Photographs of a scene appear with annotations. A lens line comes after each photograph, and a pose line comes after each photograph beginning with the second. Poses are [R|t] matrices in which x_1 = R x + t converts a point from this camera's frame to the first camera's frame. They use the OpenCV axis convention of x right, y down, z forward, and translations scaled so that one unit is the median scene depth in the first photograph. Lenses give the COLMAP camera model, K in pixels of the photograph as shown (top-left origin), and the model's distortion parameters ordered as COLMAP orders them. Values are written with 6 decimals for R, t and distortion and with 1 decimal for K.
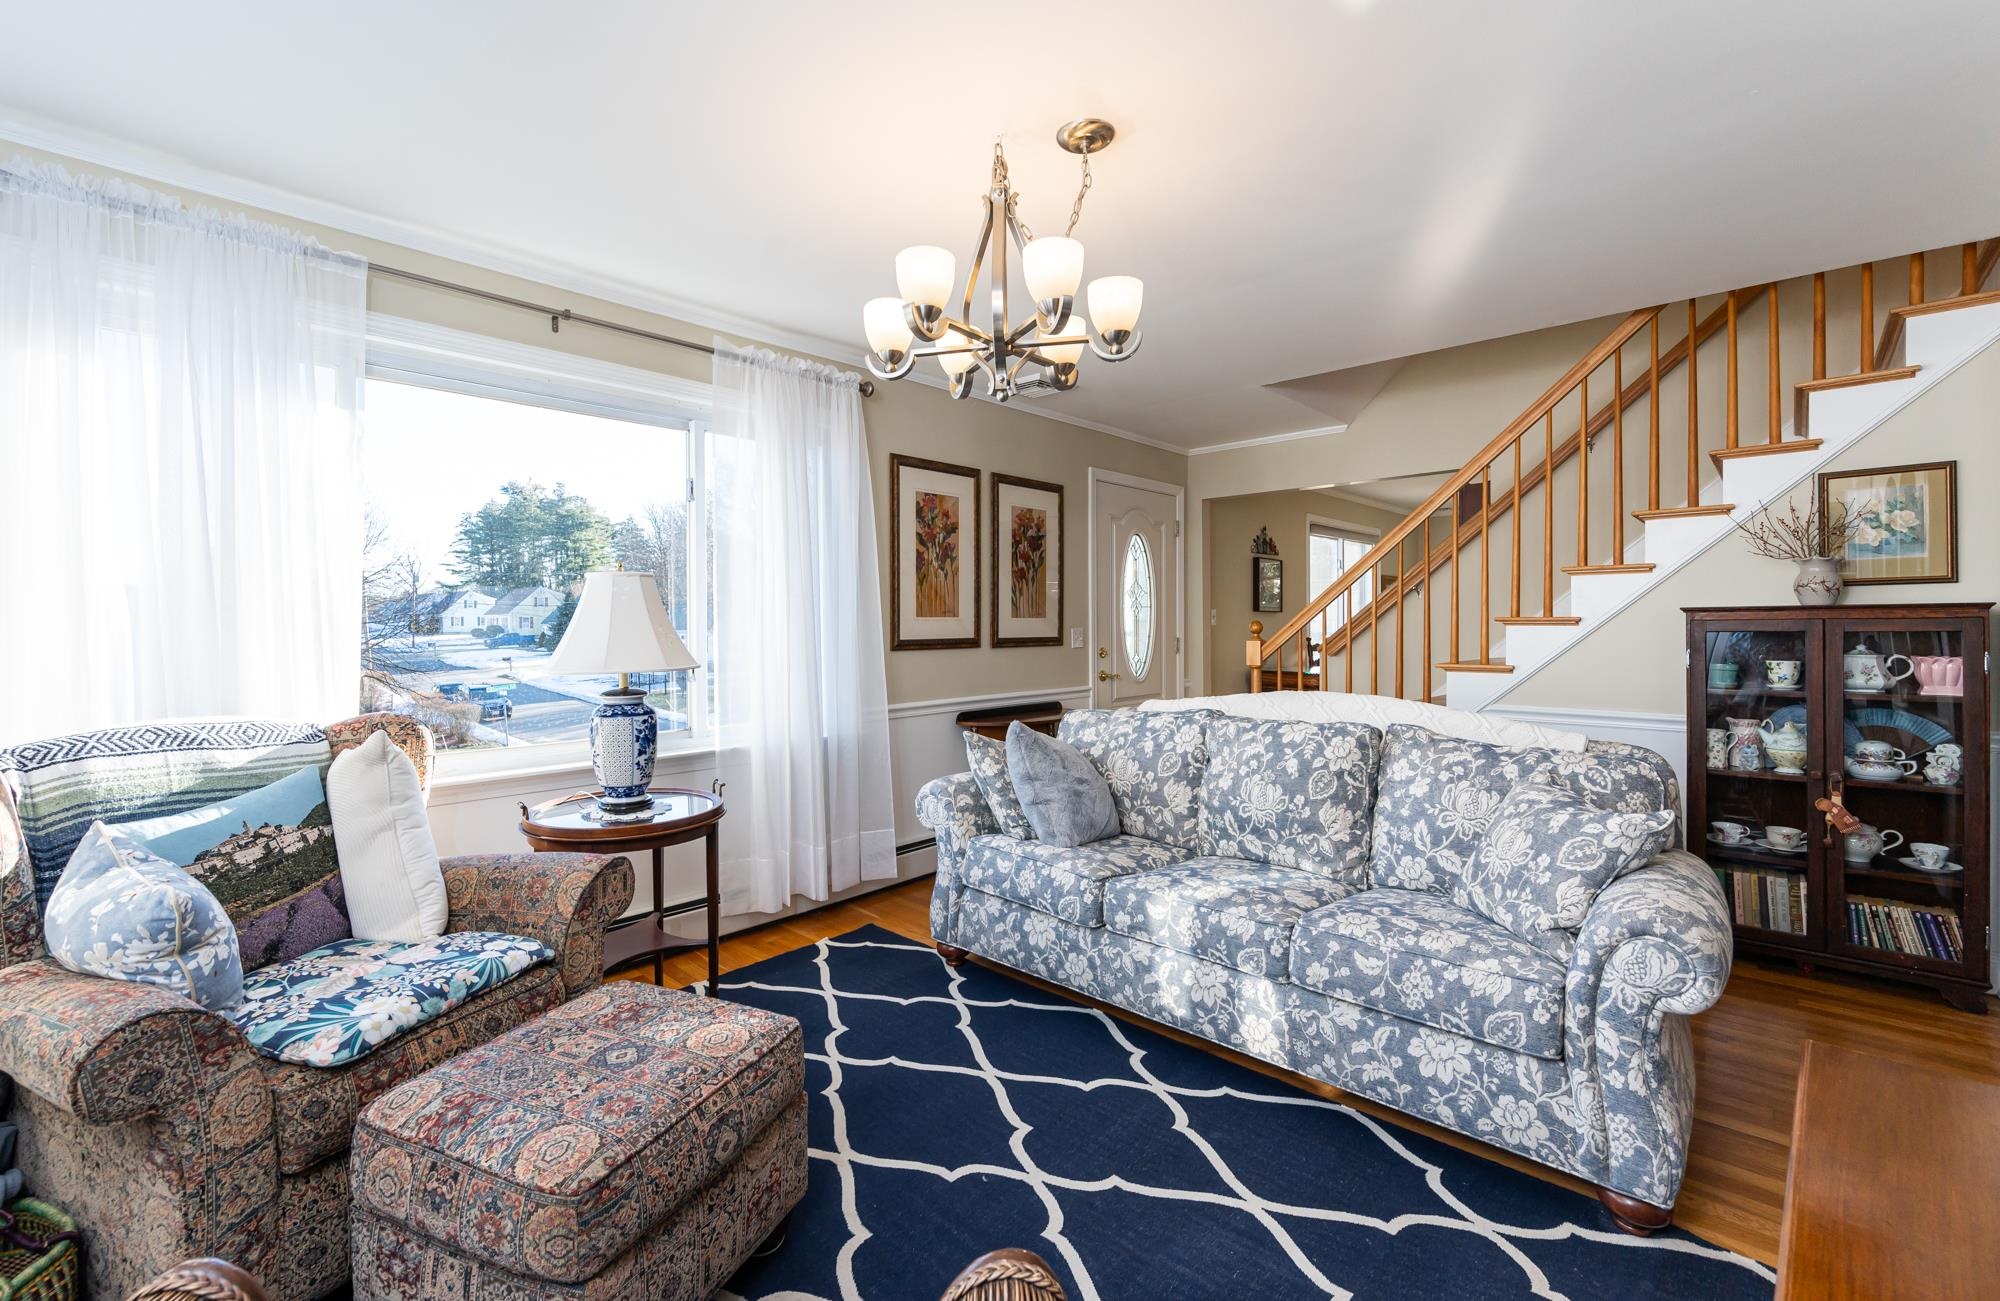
lens RADIAL K [[842.4, 0, 991.1], [0, 842.4, 640.3], [0, 0, 1]] dist [-0.001177, -0.000067]
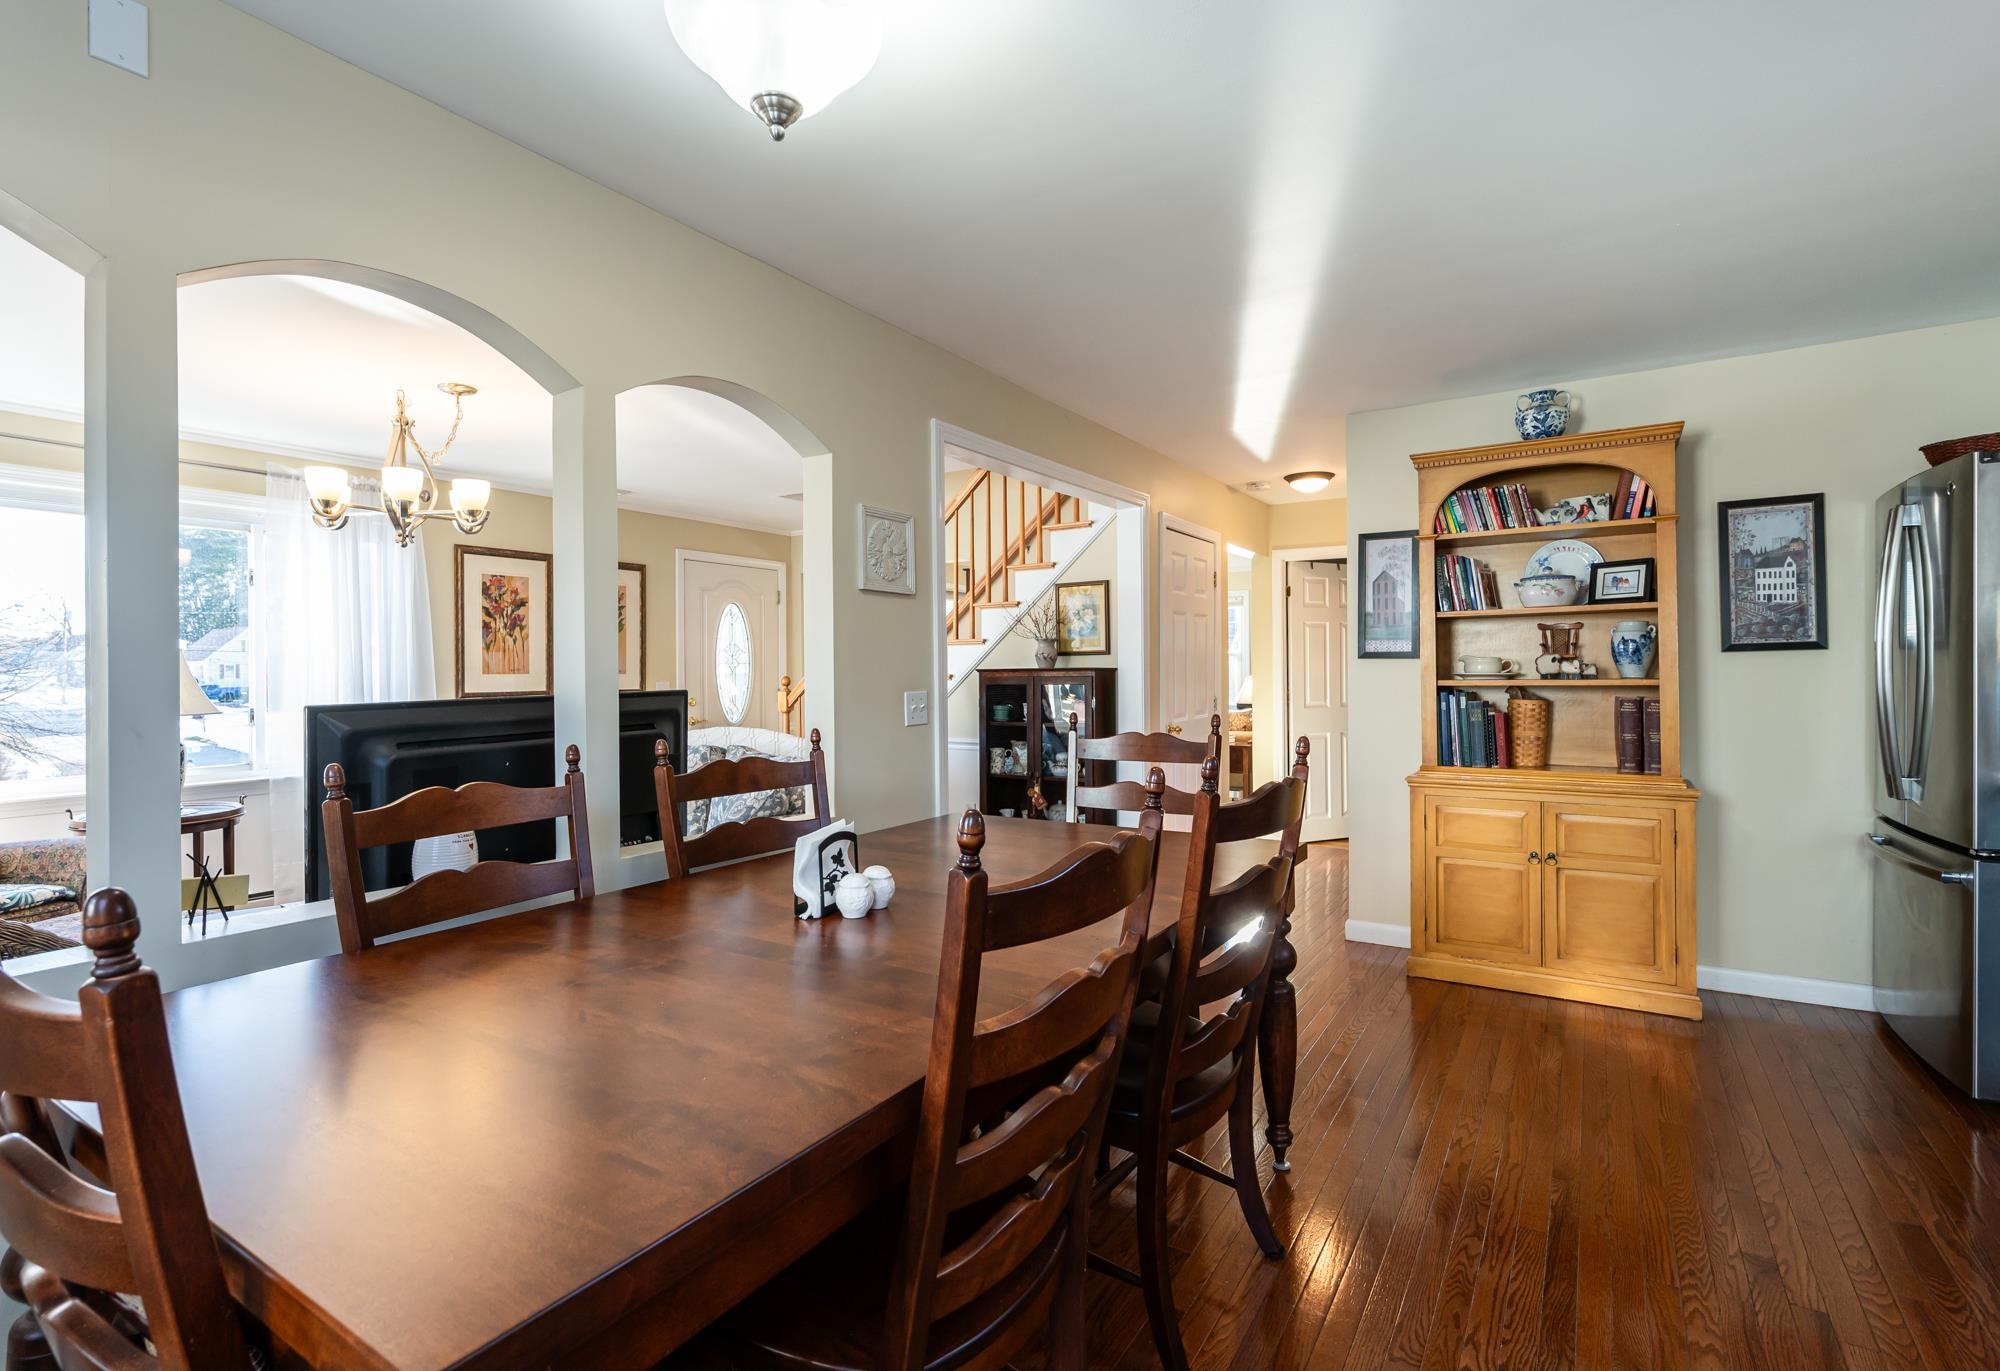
lens RADIAL K [[923.3, 0, 1000.0], [0, 923.3, 685.5], [0, 0, 1]] dist [0.001865, 0.000024]
pose [[0.982203, -0.004727, 0.187763, 0.391433], [0.005735, 0.999972, -0.004828, -0.000393], [-0.187735, 0.005819, 0.982203, -0.469084]]
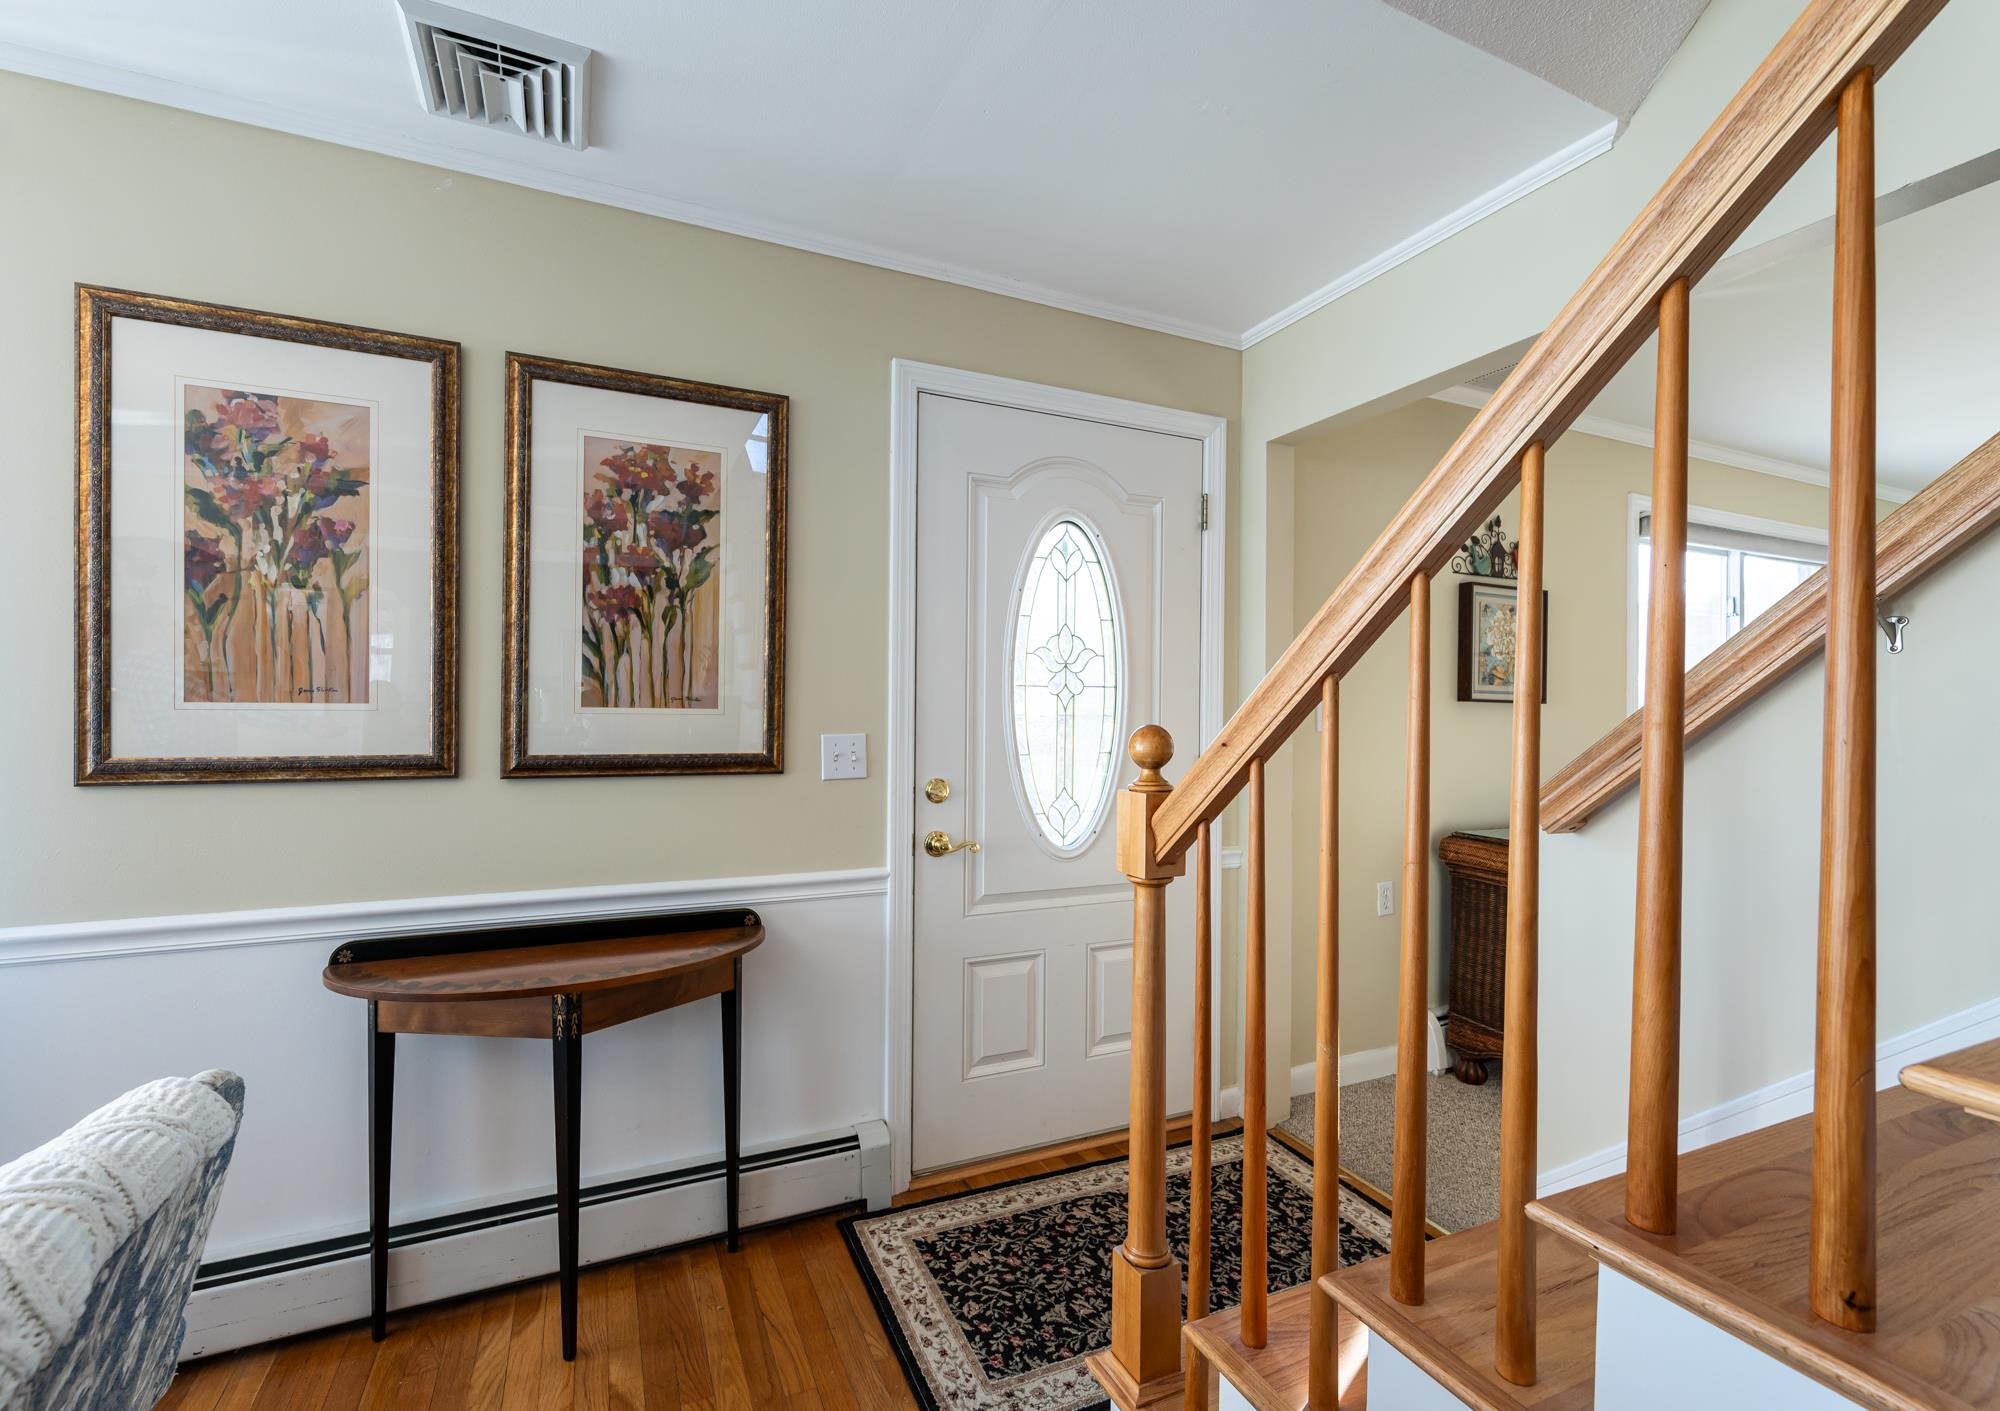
lens RADIAL K [[855.5, 0, 966.3], [0, 855.5, 710.9], [0, 0, 1]] dist [0.000404, 0.000049]
pose [[0.918462, 0.011040, -0.395354, 0.394895], [-0.020519, 0.999594, -0.019756, -0.021895], [0.394976, 0.026258, 0.918316, 0.747312]]
